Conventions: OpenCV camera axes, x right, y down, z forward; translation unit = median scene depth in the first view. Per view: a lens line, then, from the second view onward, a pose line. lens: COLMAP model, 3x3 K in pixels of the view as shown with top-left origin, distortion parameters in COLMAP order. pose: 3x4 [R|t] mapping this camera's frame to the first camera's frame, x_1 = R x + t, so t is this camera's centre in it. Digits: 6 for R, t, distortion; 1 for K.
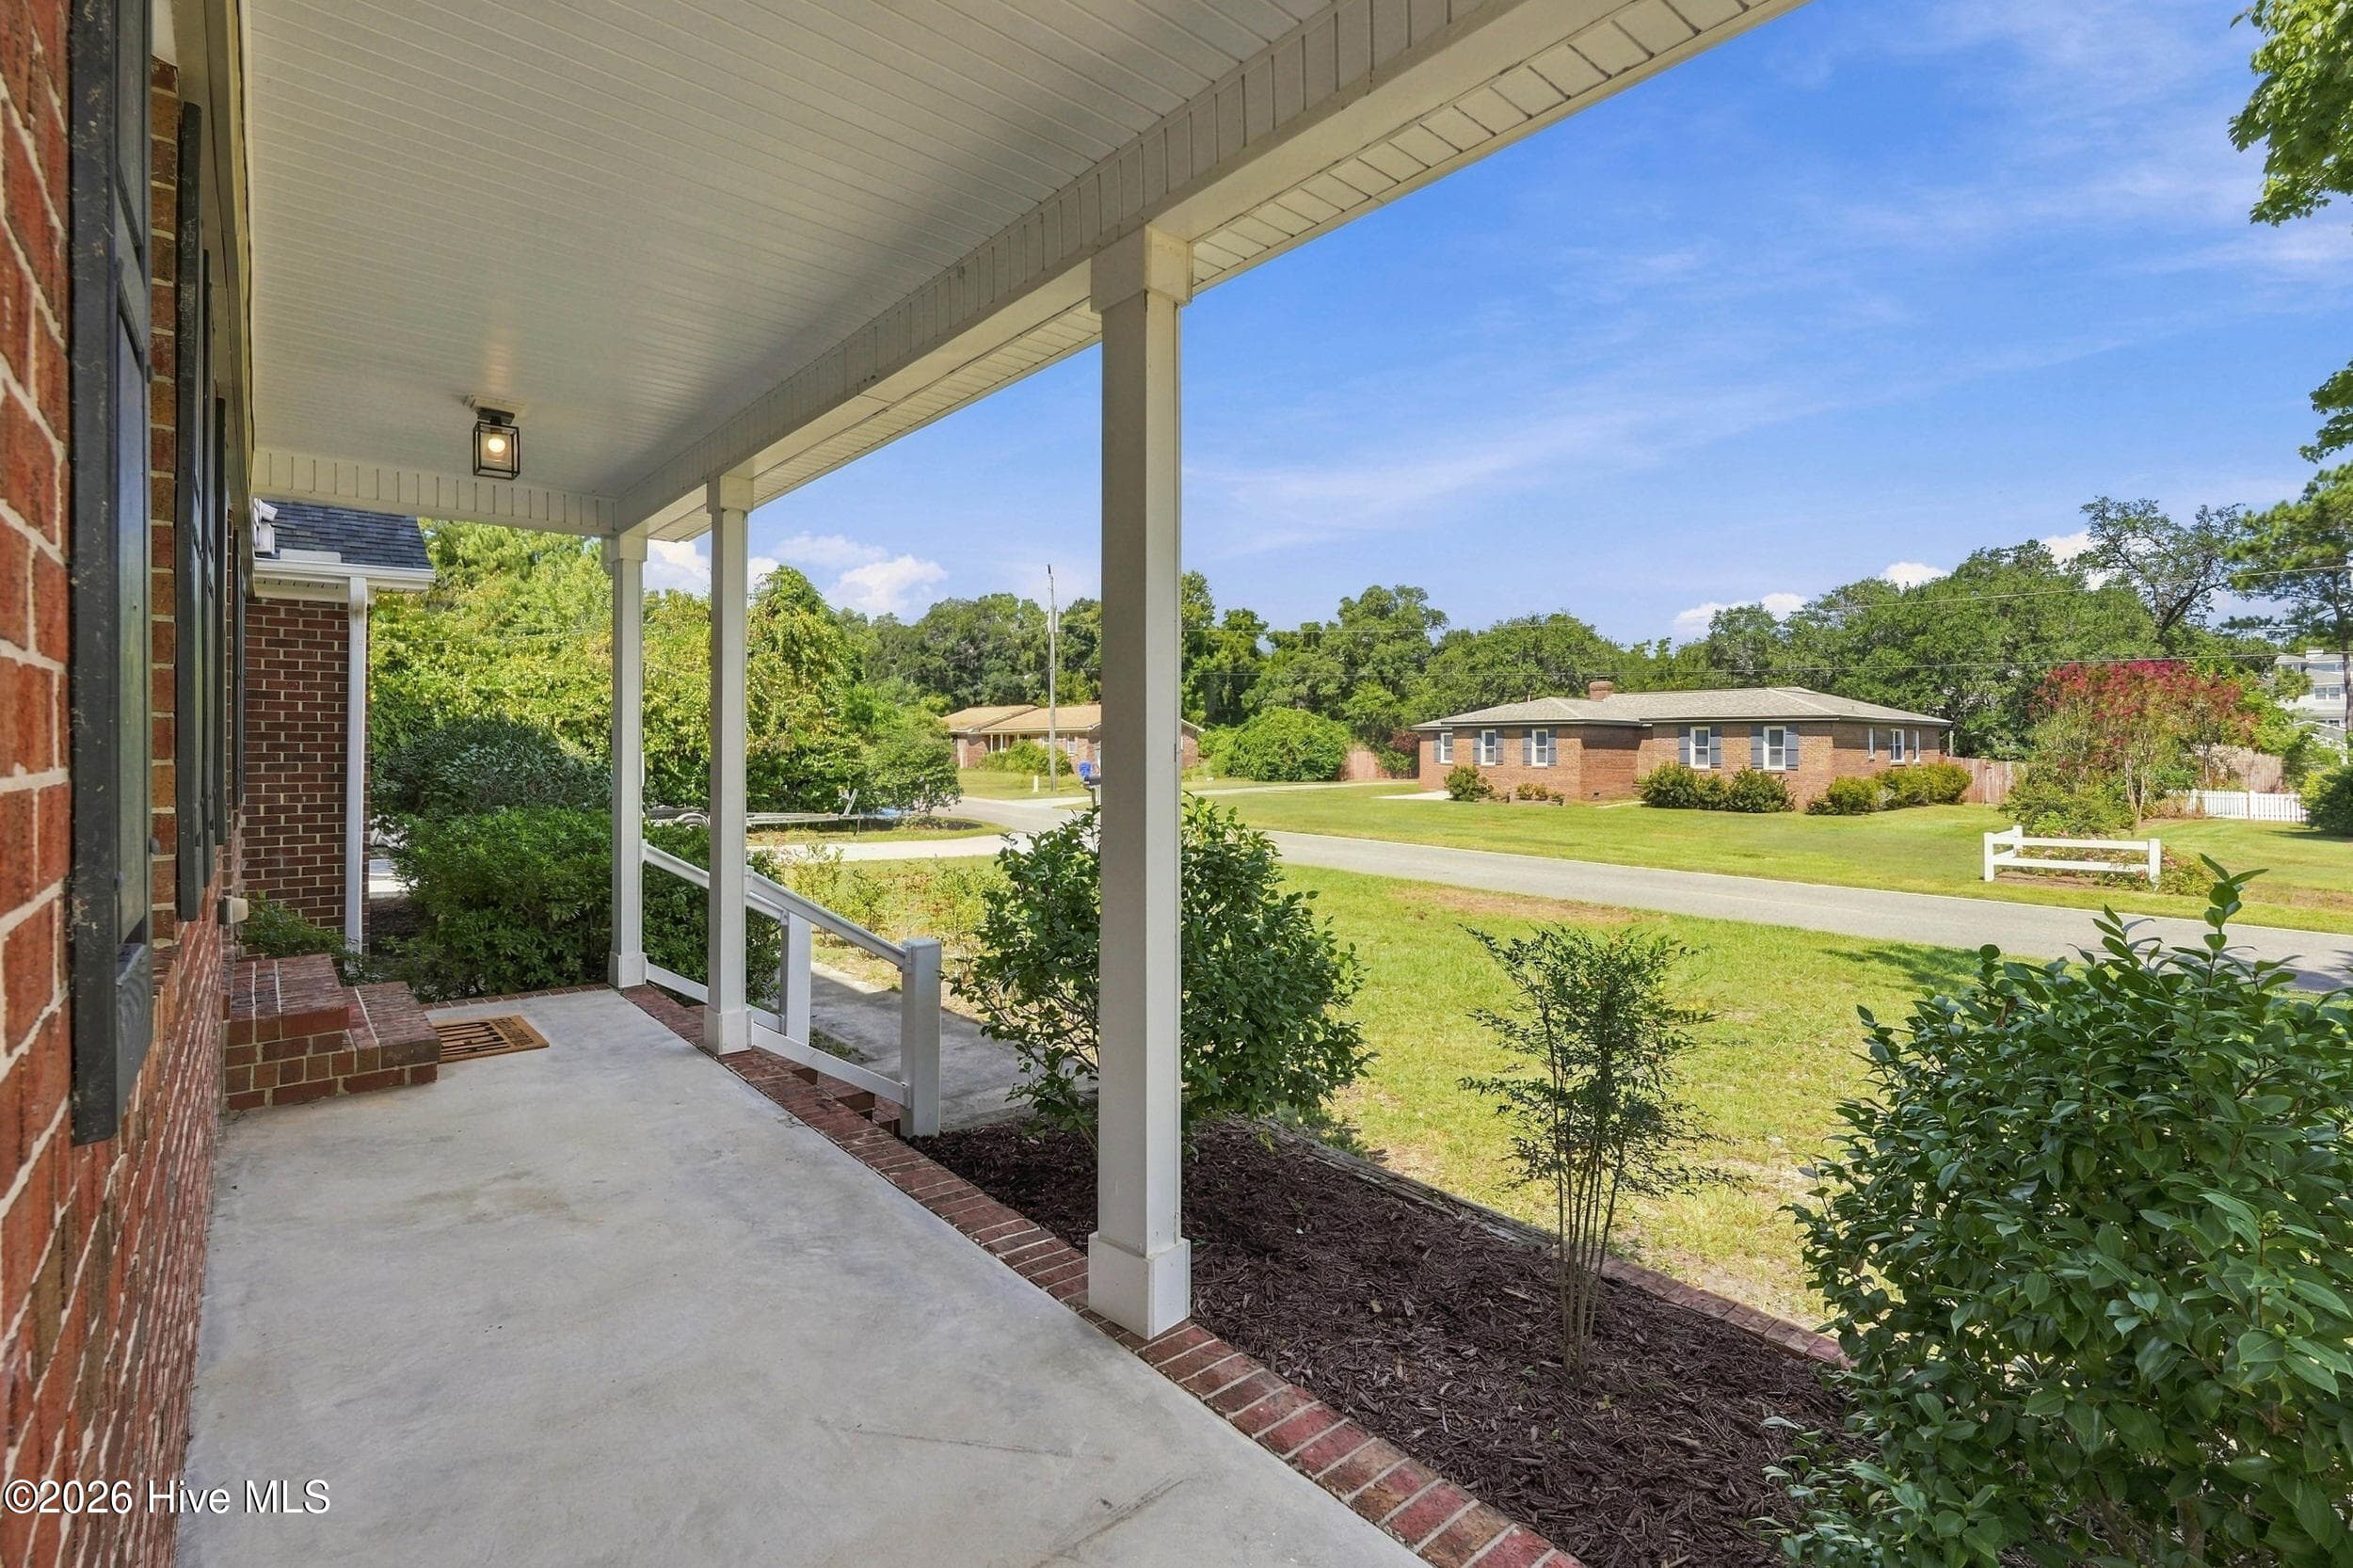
lens RADIAL K [[1055.7, 0, 1183.4], [0, 1055.7, 754.9], [0, 0, 1]] dist [0.003838, 0.000874]
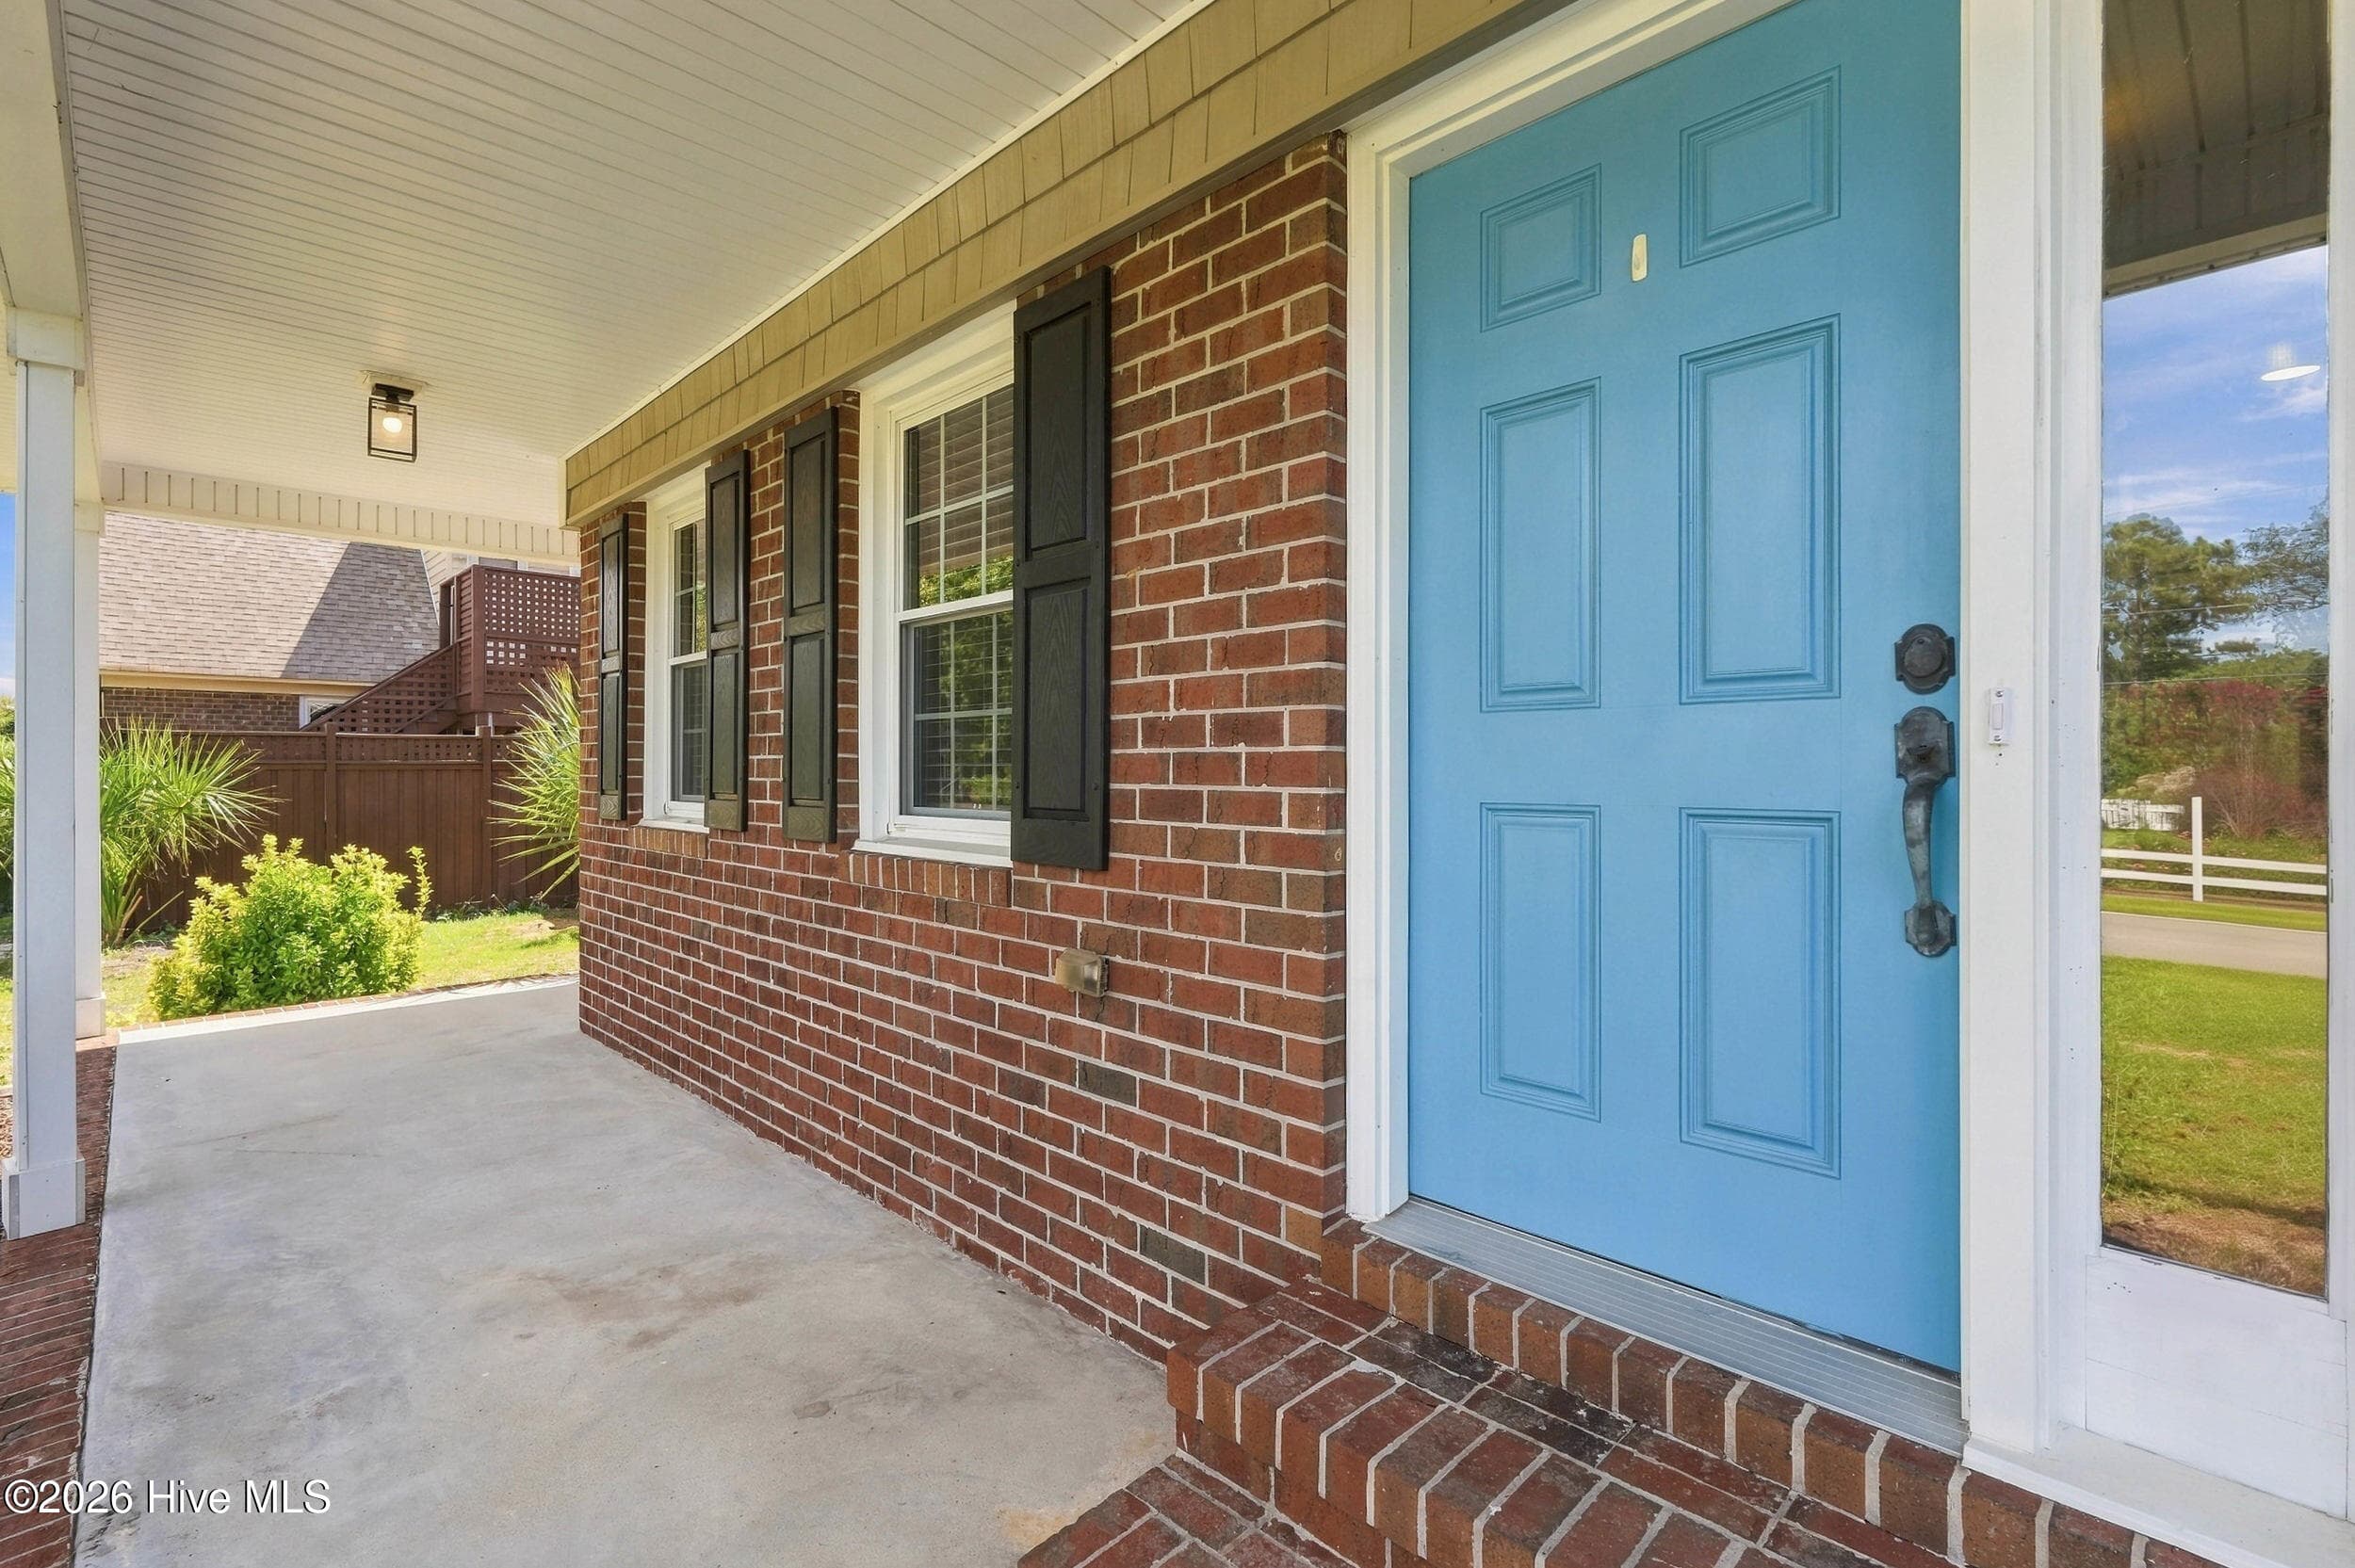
lens RADIAL K [[1067.2, 0, 1182.4], [0, 1067.2, 749.3], [0, 0, 1]] dist [0.000544, 0.000345]
pose [[-0.998113, -0.001384, -0.061391, -0.588222], [-0.000706, 0.999939, -0.011063, 0.006372], [0.061402, -0.010998, -0.998053, 1.084534]]
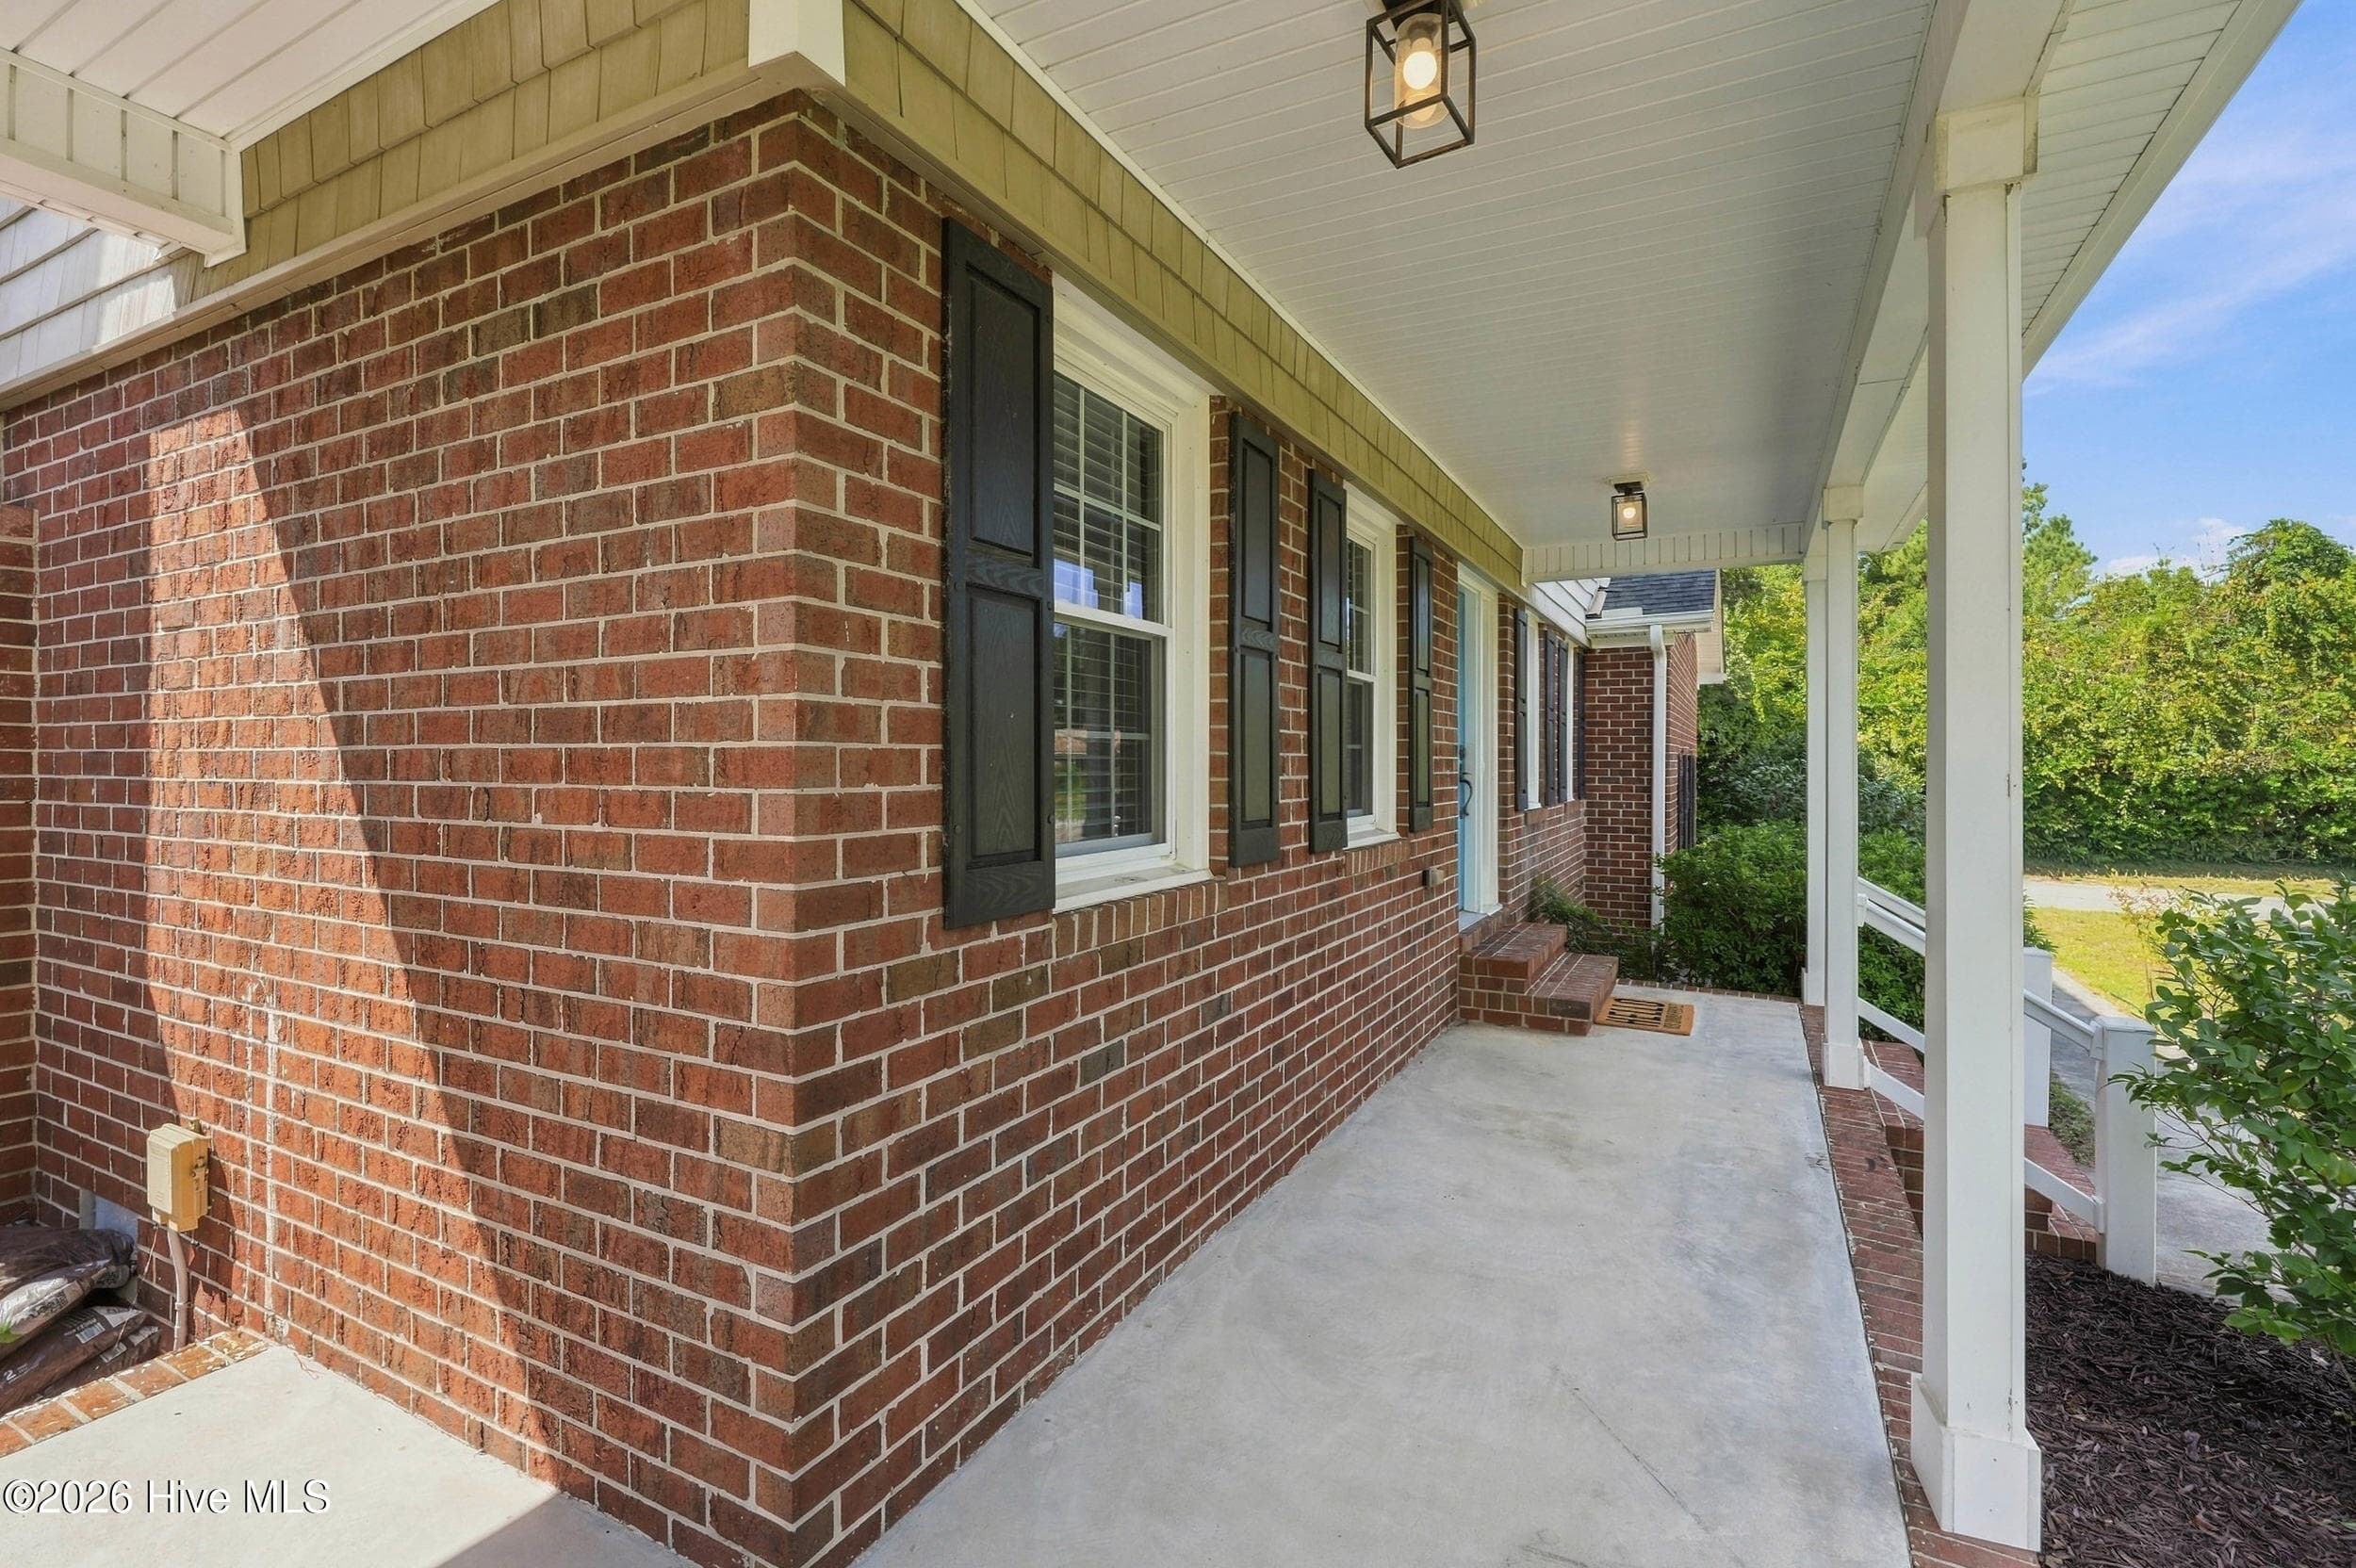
lens RADIAL K [[1067.8, 0, 1182.9], [0, 1067.8, 749.3], [0, 0, 1]] dist [0.000544, 0.000345]
pose [[0.361934, -0.010557, -0.932144, 0.231208], [-0.008185, 0.999861, -0.014502, -0.004080], [0.932168, 0.012878, 0.361797, 0.082705]]
